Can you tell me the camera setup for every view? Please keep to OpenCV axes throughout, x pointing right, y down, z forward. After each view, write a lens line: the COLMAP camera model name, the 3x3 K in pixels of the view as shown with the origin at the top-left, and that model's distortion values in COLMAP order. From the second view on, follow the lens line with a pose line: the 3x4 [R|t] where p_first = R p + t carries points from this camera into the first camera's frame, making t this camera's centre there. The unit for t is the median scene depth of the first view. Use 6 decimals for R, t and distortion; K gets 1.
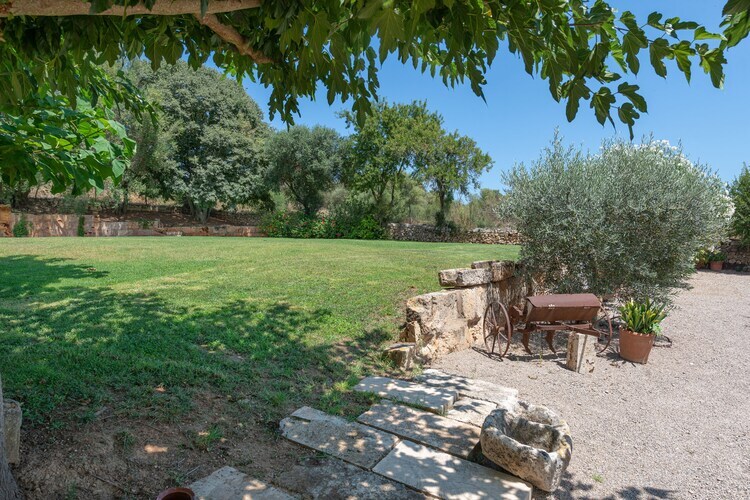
lens RADIAL K [[456.4, 0, 372.6], [0, 456.4, 251.3], [0, 0, 1]] dist [0.018637, -0.001332]
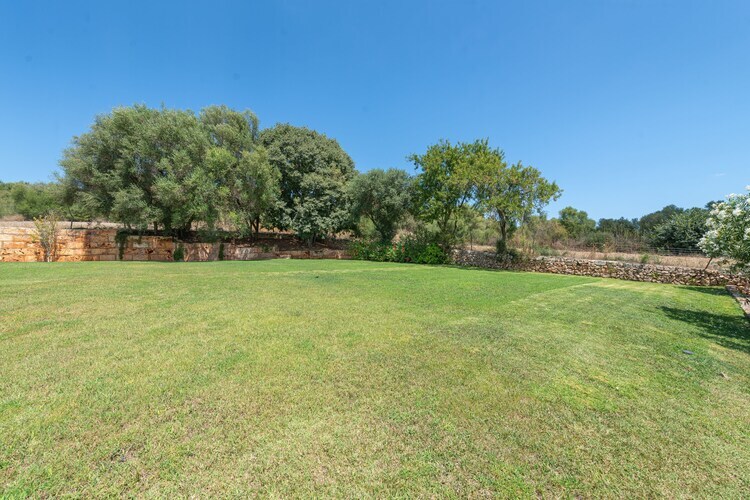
lens RADIAL K [[292.0, 0, 375.0], [0, 292.0, 250.0], [0, 0, 1]] dist [0.020251, -0.000063]
pose [[0.971446, 0.004914, -0.237211, 0.022816], [-0.011019, 0.999641, -0.024418, -0.041819], [0.237006, 0.026334, 0.971151, 0.253943]]
